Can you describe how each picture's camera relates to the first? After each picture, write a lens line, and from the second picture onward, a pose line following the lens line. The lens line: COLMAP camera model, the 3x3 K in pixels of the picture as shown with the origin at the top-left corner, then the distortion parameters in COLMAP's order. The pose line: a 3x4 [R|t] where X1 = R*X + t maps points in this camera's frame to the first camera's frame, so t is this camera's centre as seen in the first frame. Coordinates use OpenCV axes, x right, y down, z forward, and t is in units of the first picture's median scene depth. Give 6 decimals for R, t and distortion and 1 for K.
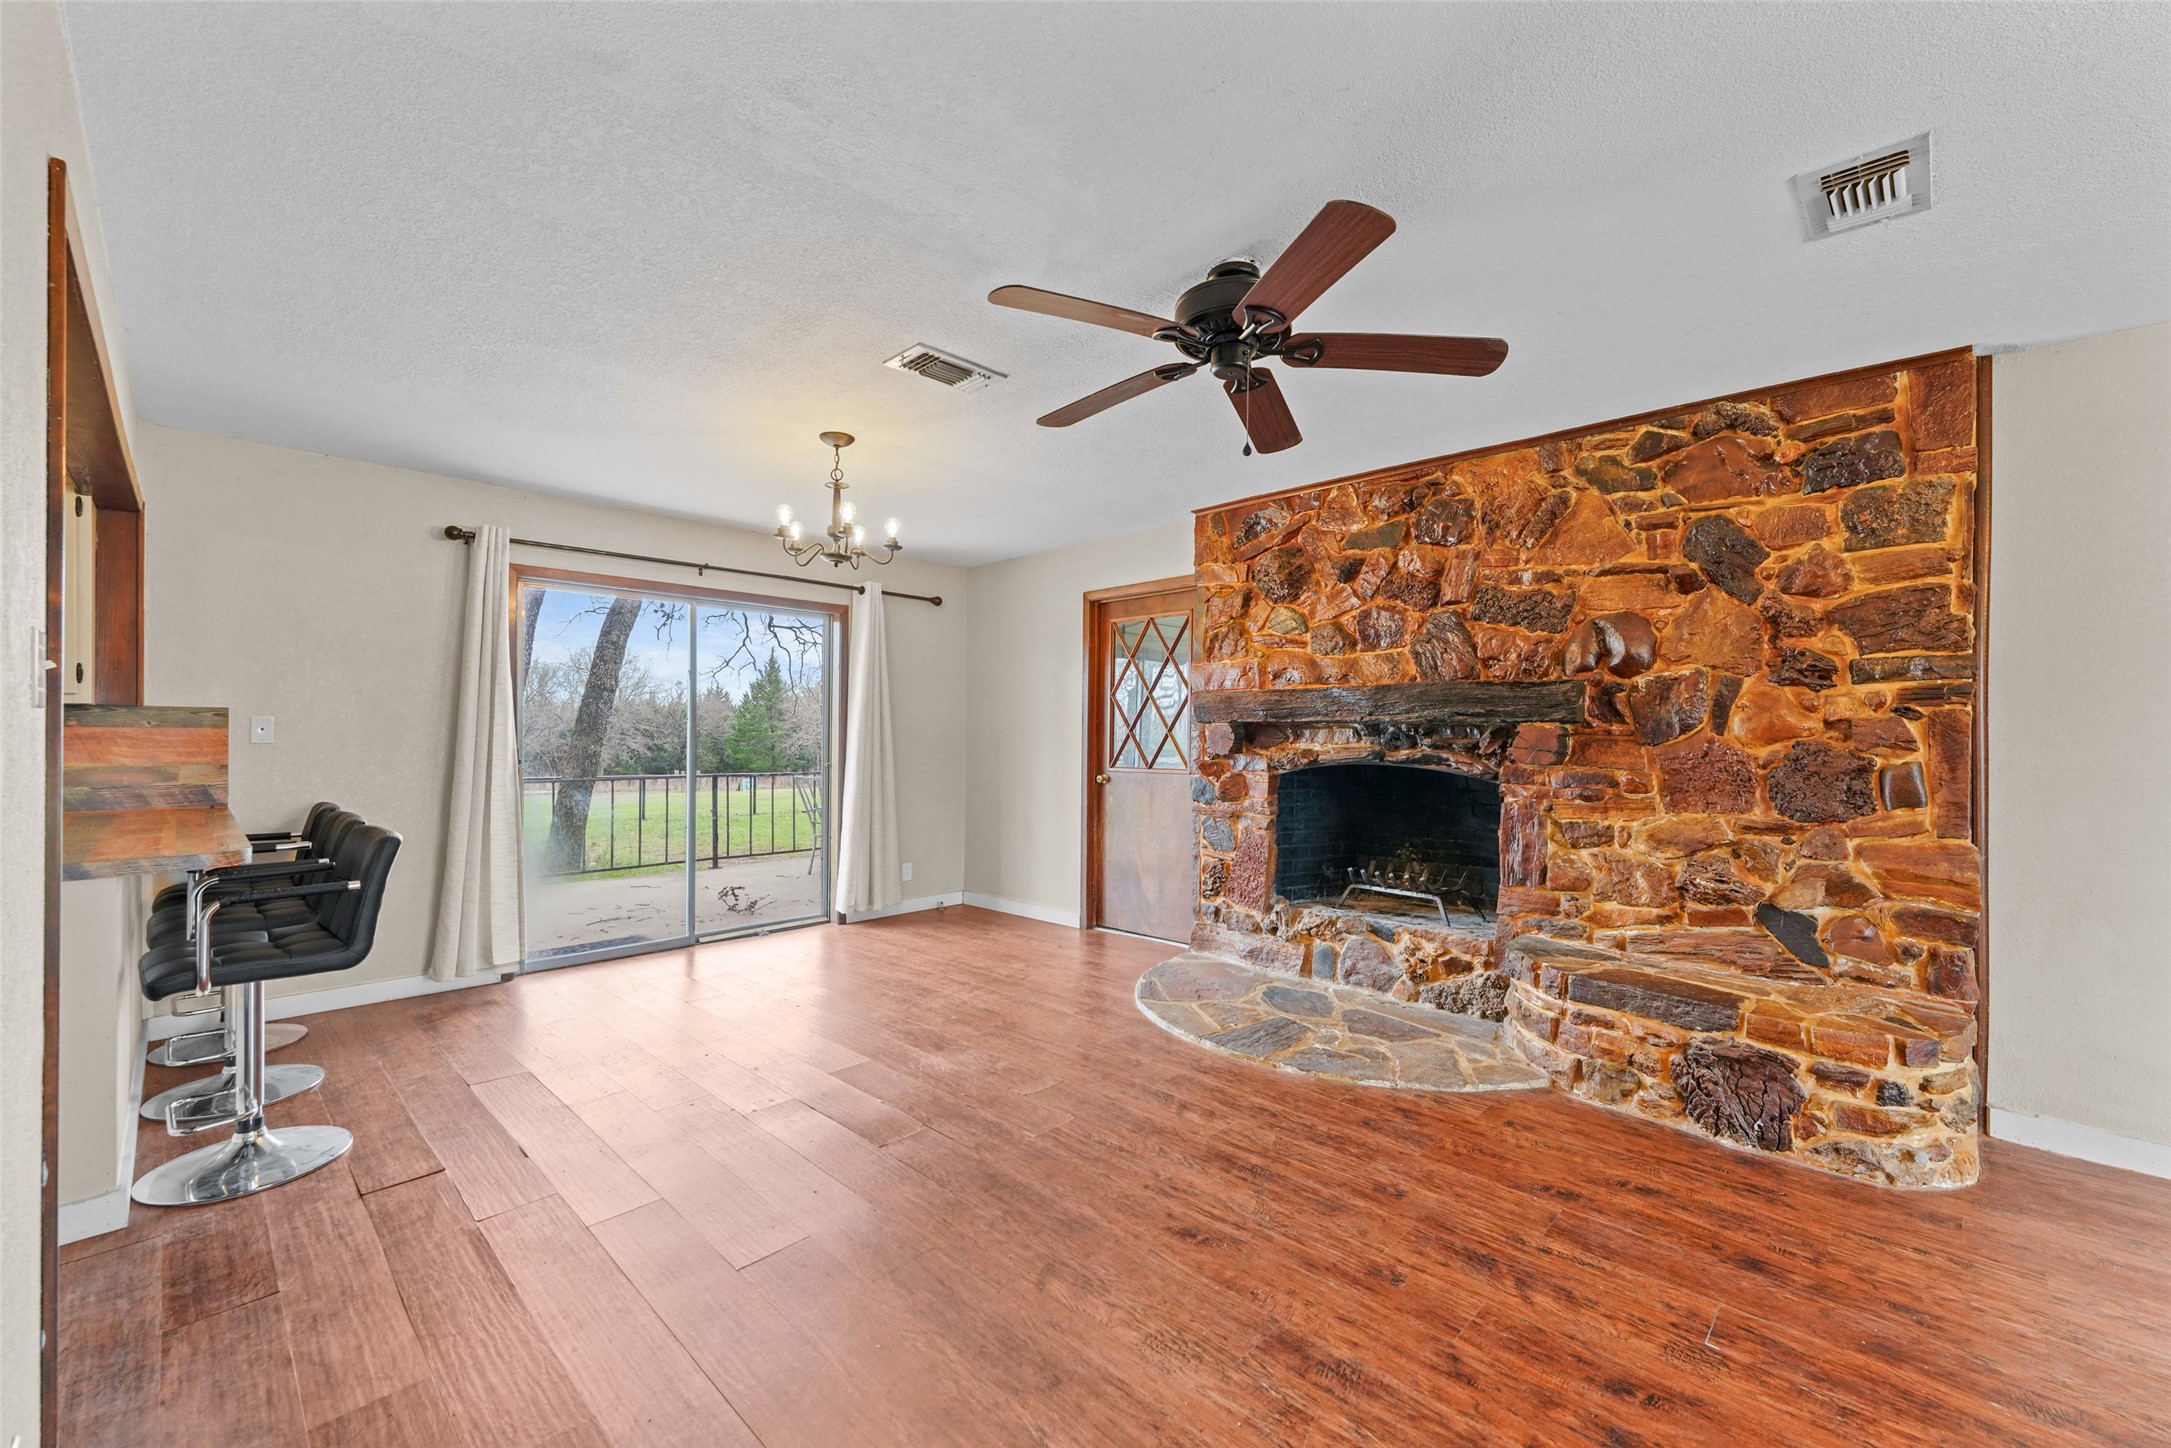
lens RADIAL K [[866.3, 0, 1087.6], [0, 866.3, 735.2], [0, 0, 1]] dist [0.008216, -0.002256]
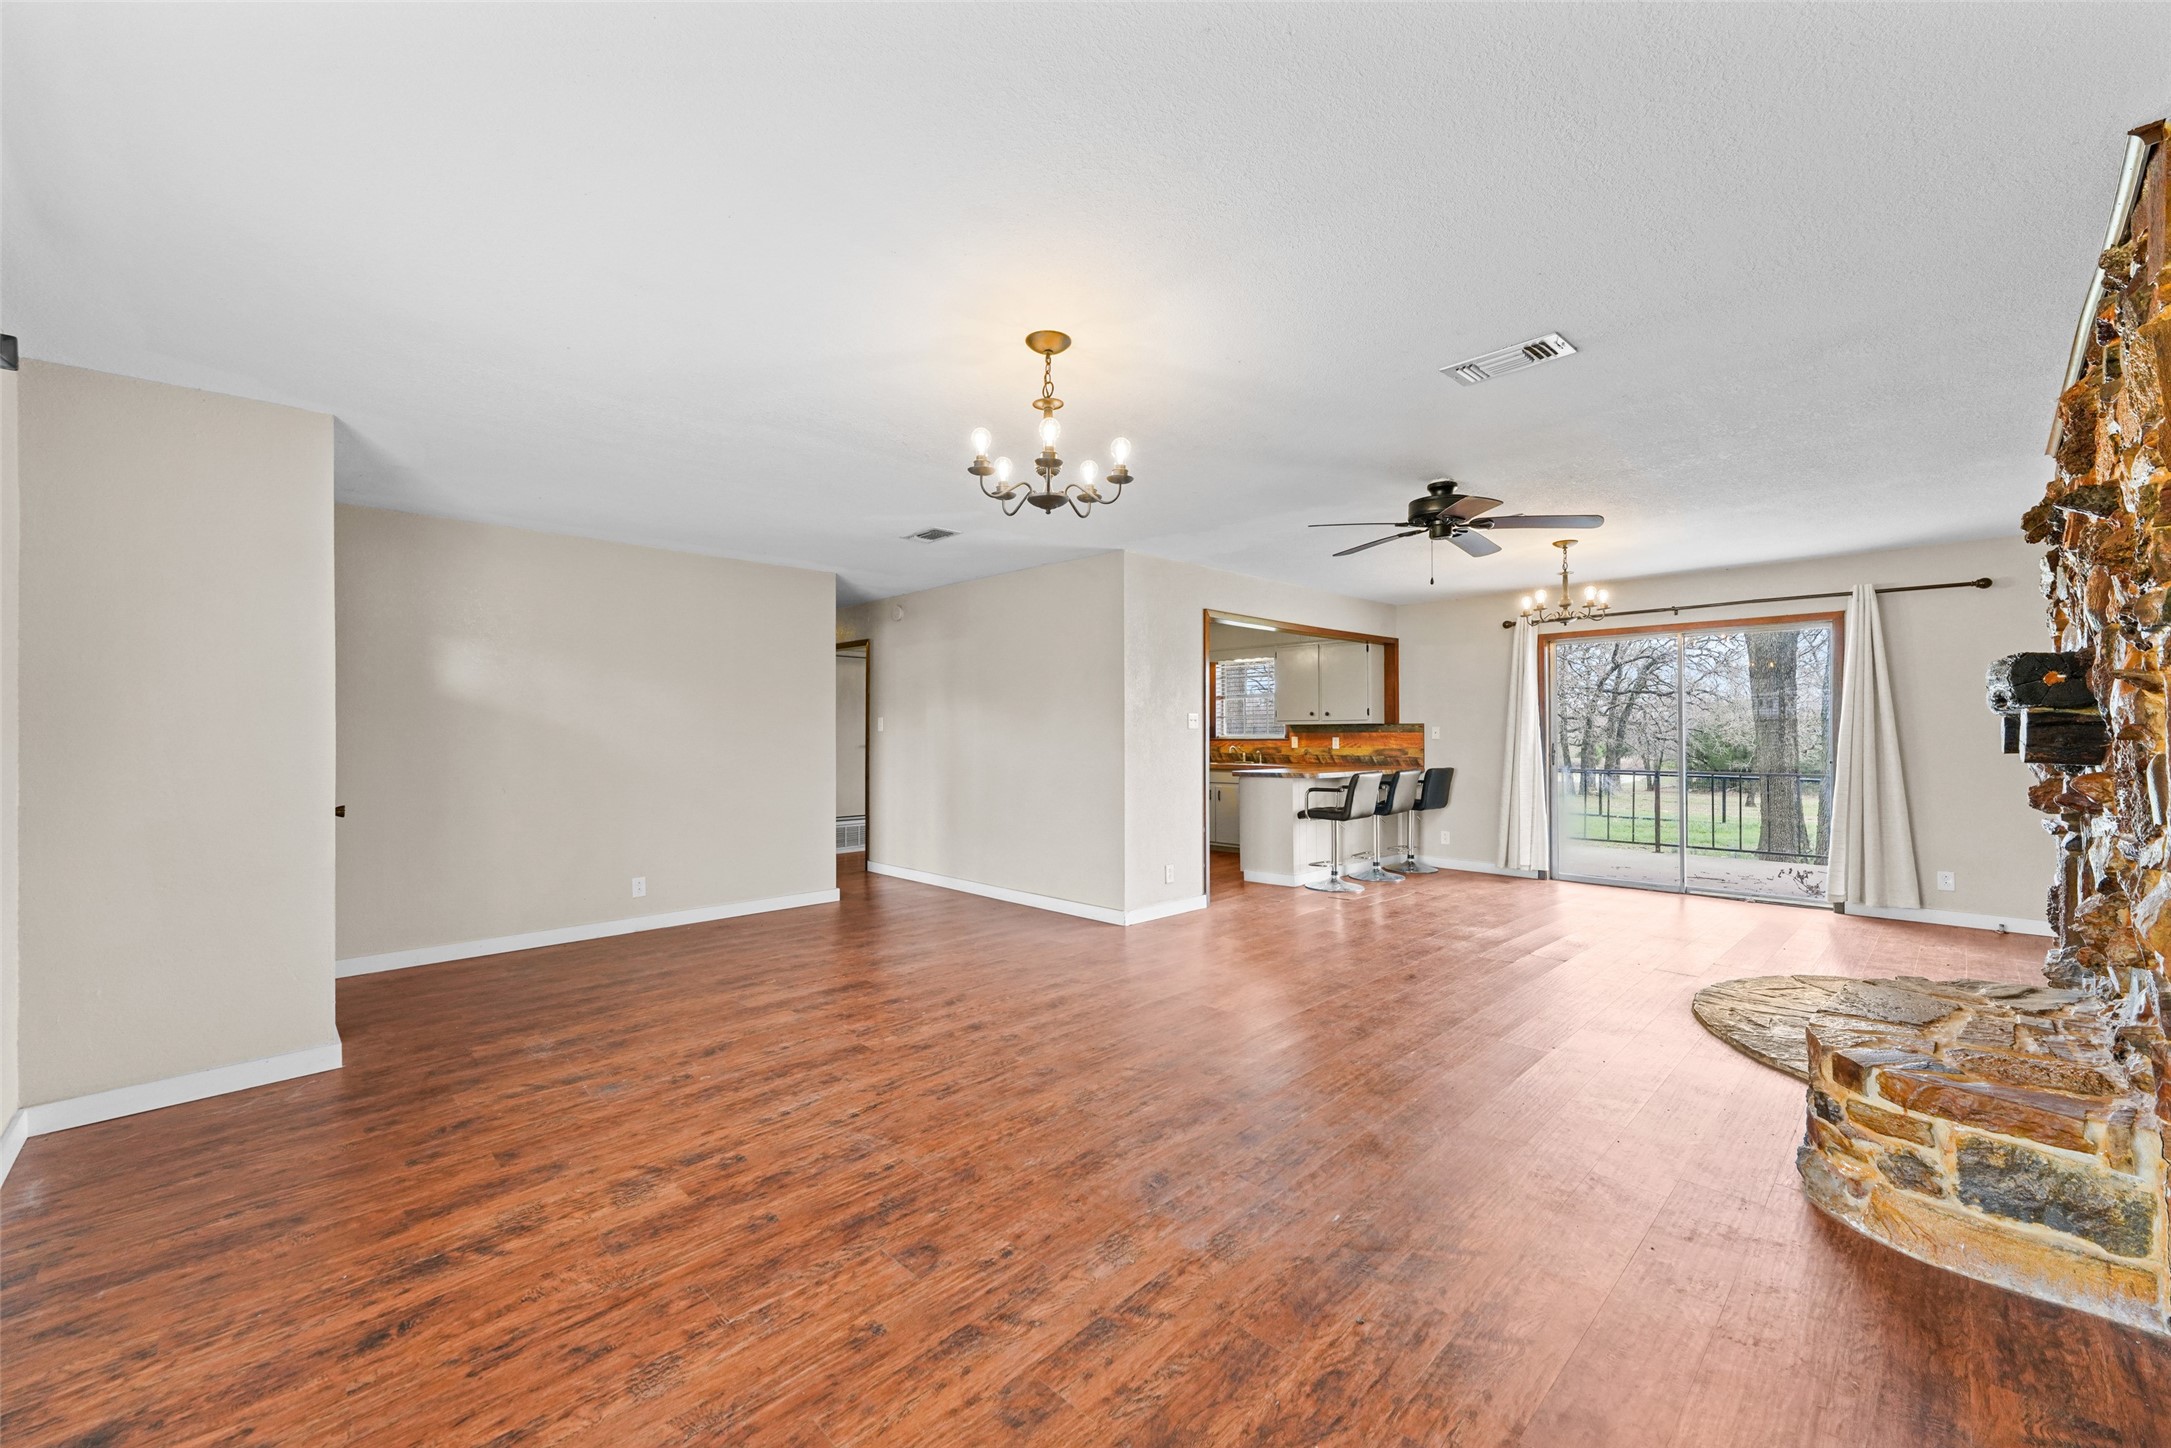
lens RADIAL K [[866.3, 0, 1059.5], [0, 866.3, 729.6], [0, 0, 1]] dist [0.008216, -0.002256]
pose [[-0.037603, -0.013947, -0.999195, 1.364215], [0.003214, 0.999896, -0.014077, 0.014340], [0.999288, -0.003741, -0.037554, 0.160367]]
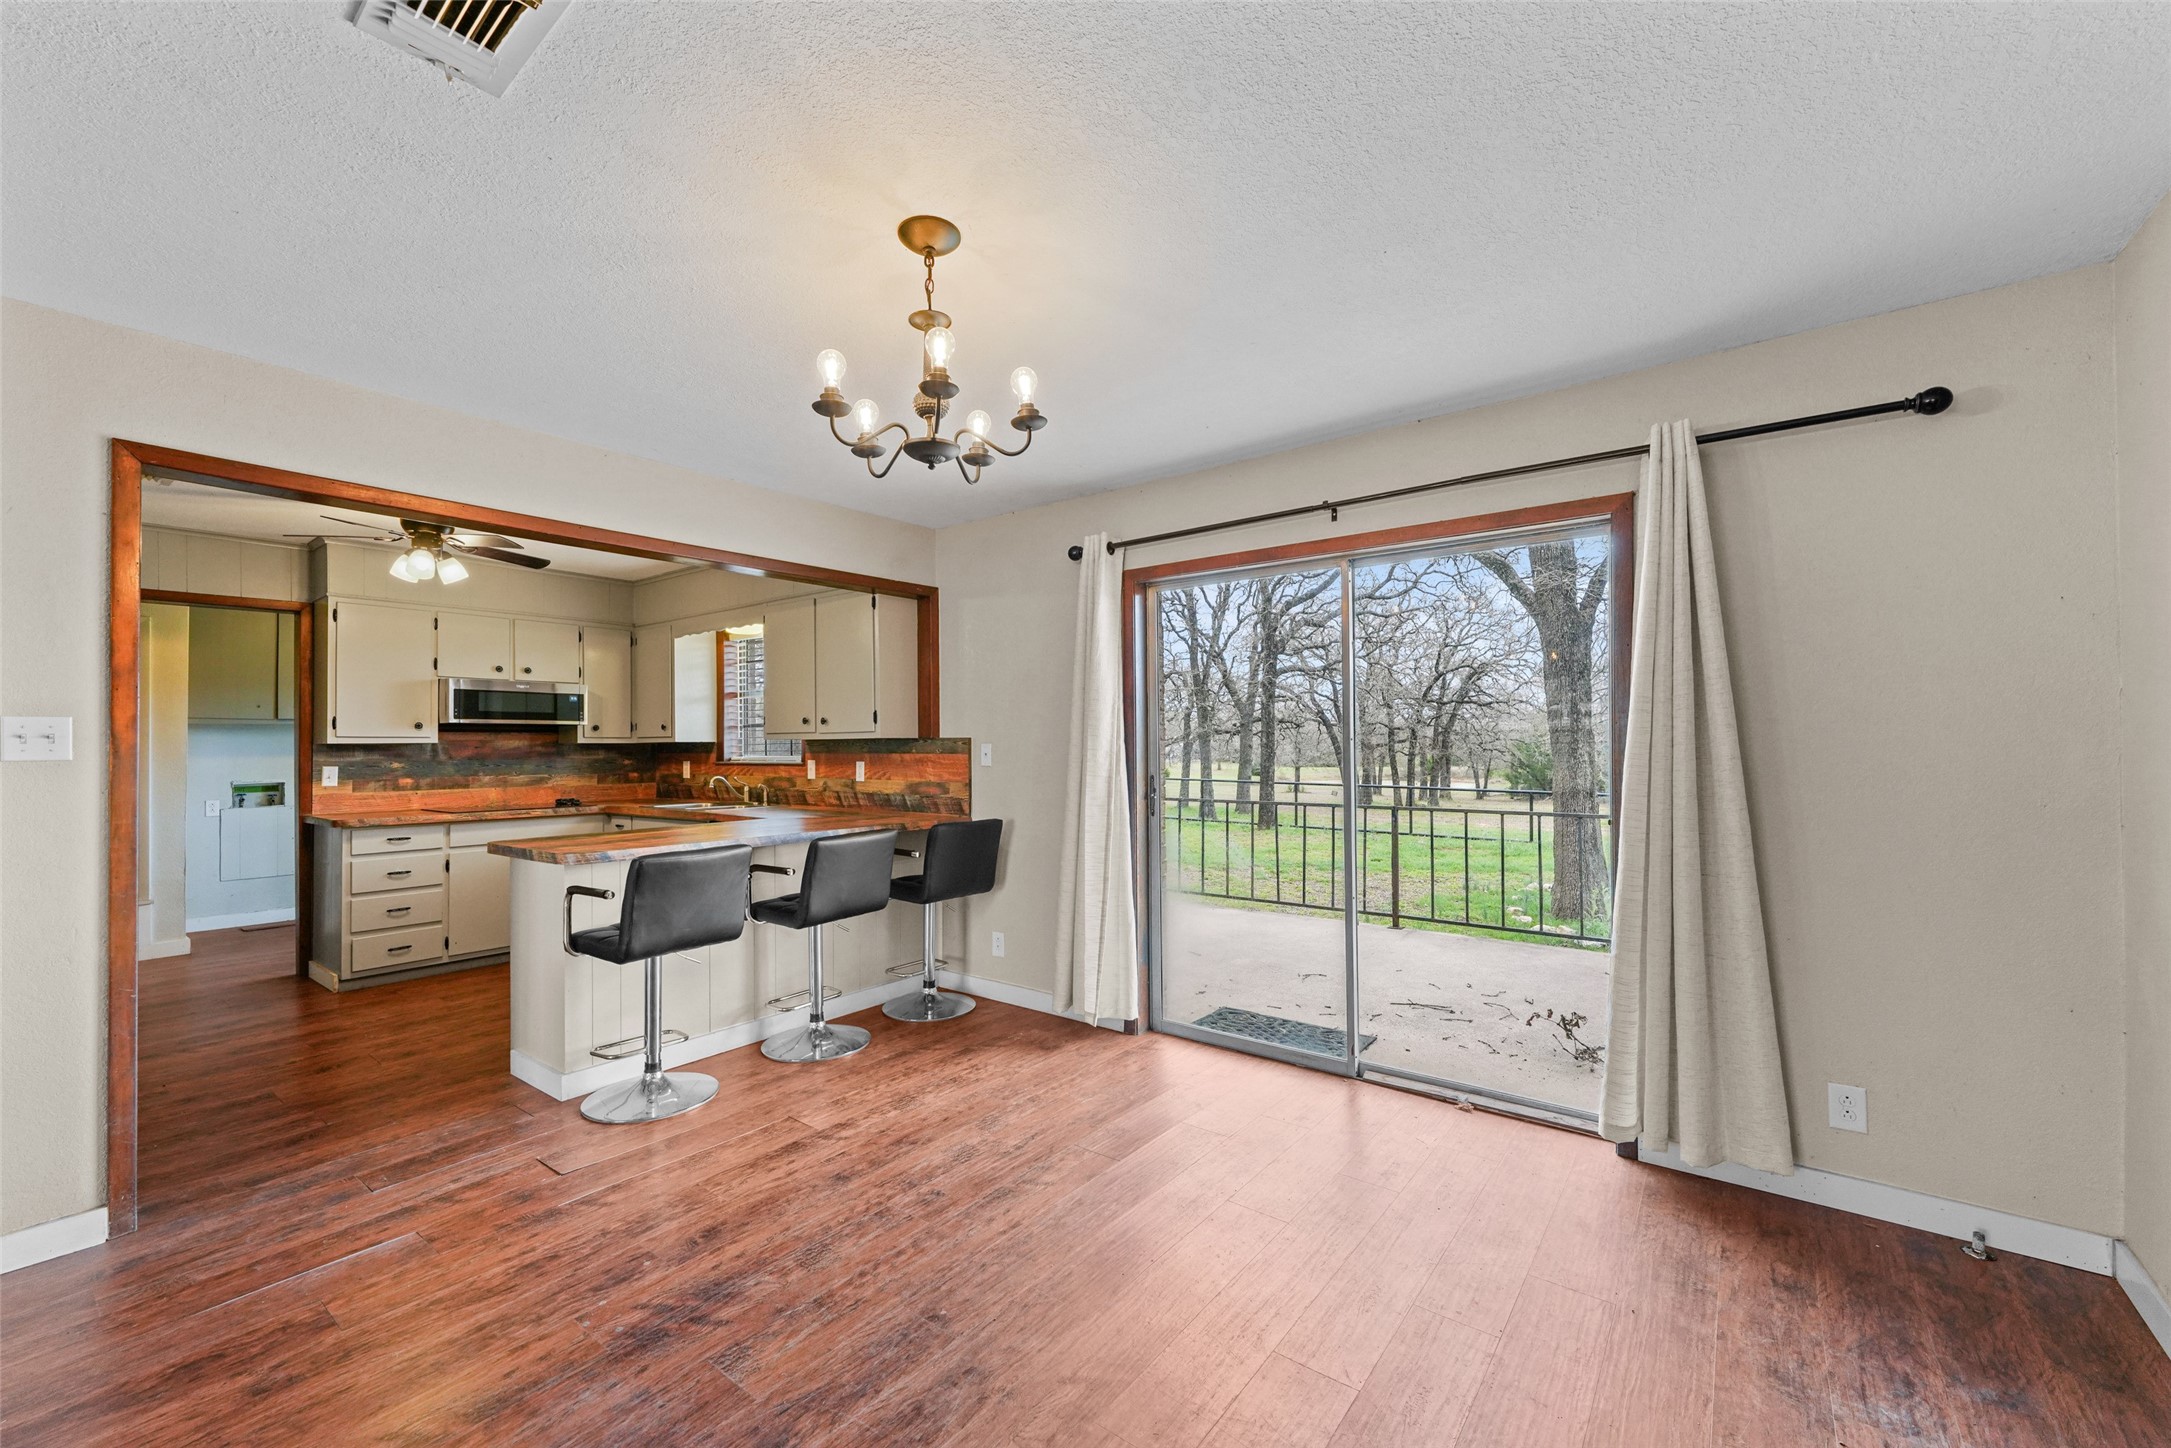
lens RADIAL K [[866.3, 0, 1062.6], [0, 866.3, 733.9], [0, 0, 1]] dist [0.008216, -0.002256]
pose [[0.103738, -0.019609, -0.994411, 0.284920], [0.007459, 0.999793, -0.018937, -0.013450], [0.994577, -0.005453, 0.103863, 1.073924]]
